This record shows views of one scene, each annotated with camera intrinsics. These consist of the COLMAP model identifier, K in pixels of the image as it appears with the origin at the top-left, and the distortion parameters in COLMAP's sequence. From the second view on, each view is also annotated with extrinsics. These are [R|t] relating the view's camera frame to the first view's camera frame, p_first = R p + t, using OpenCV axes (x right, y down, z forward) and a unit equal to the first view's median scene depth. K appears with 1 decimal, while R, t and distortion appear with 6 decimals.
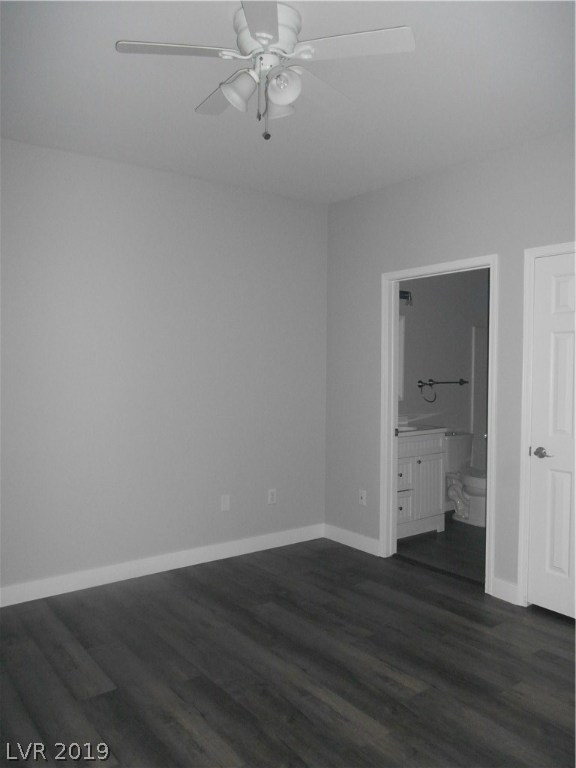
lens RADIAL K [[598.4, 0, 290.4], [0, 598.4, 398.1], [0, 0, 1]] dist [-0.009510, 0.000480]
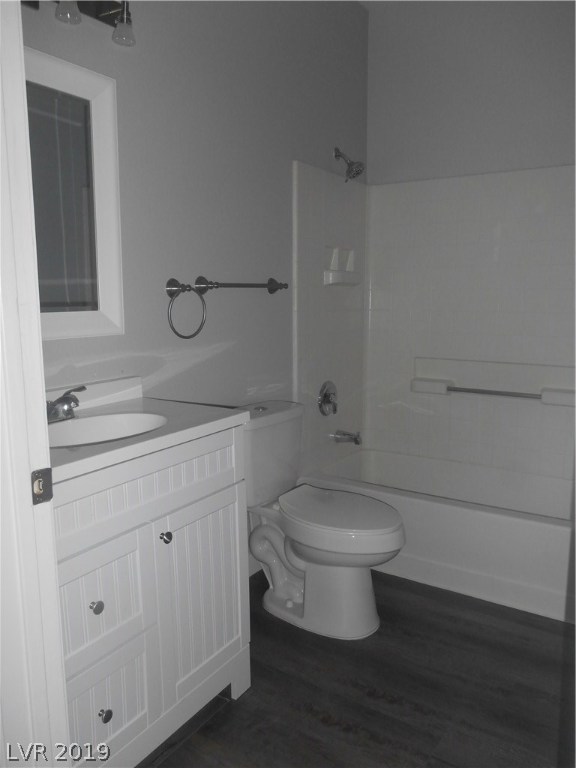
lens RADIAL K [[596.9, 0, 288.0], [0, 596.9, 384.0], [0, 0, 1]] dist [-0.022406, 0.003319]
pose [[0.939669, -0.060743, 0.336649, 0.154920], [0.026250, 0.994011, 0.106083, -0.001617], [-0.341077, -0.090846, 0.935636, 0.617566]]
